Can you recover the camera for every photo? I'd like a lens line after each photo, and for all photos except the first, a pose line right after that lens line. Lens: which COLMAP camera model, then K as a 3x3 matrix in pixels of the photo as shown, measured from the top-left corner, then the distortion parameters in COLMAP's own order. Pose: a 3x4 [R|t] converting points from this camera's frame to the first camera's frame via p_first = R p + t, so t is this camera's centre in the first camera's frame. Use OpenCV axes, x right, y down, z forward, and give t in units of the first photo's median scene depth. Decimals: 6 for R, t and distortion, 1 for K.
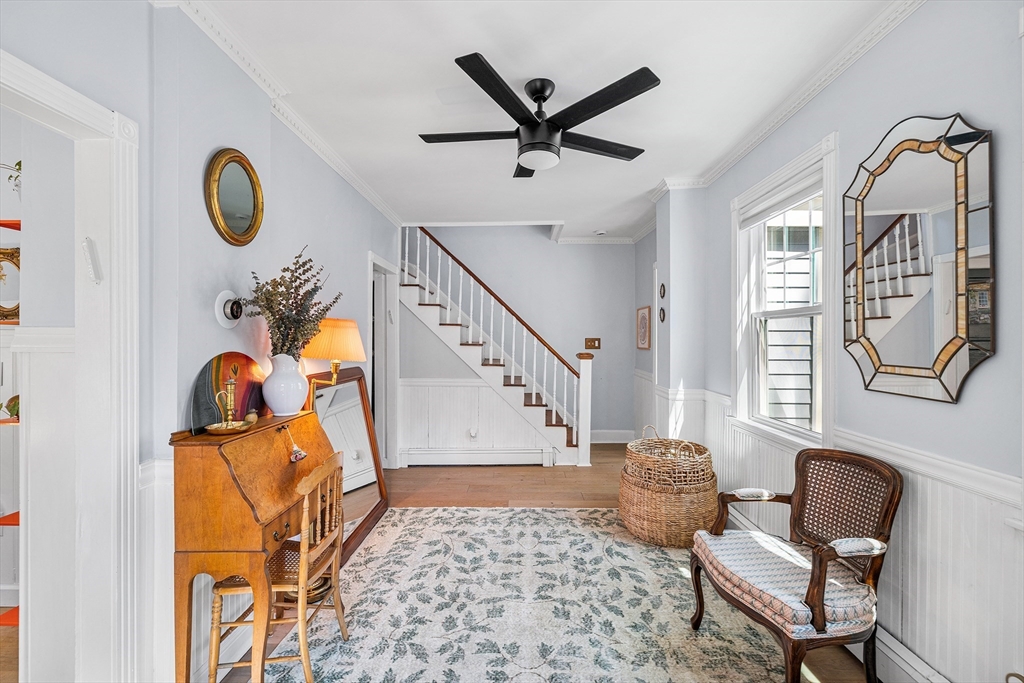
lens RADIAL K [[431.7, 0, 512.2], [0, 431.7, 335.7], [0, 0, 1]] dist [-0.000243, -0.000043]
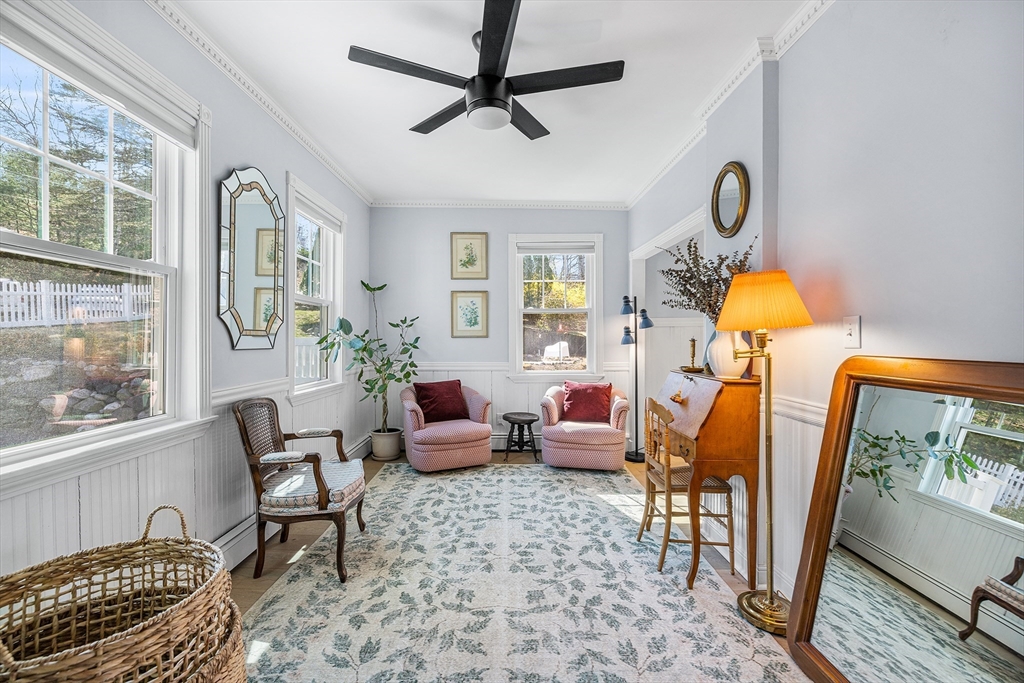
lens RADIAL K [[431.7, 0, 512.2], [0, 431.7, 335.7], [0, 0, 1]] dist [-0.000243, -0.000043]
pose [[-0.999253, 0.000167, -0.038646, 0.048377], [0.000562, 0.999948, -0.010196, 0.083169], [0.038643, -0.010211, -0.999201, 1.960297]]
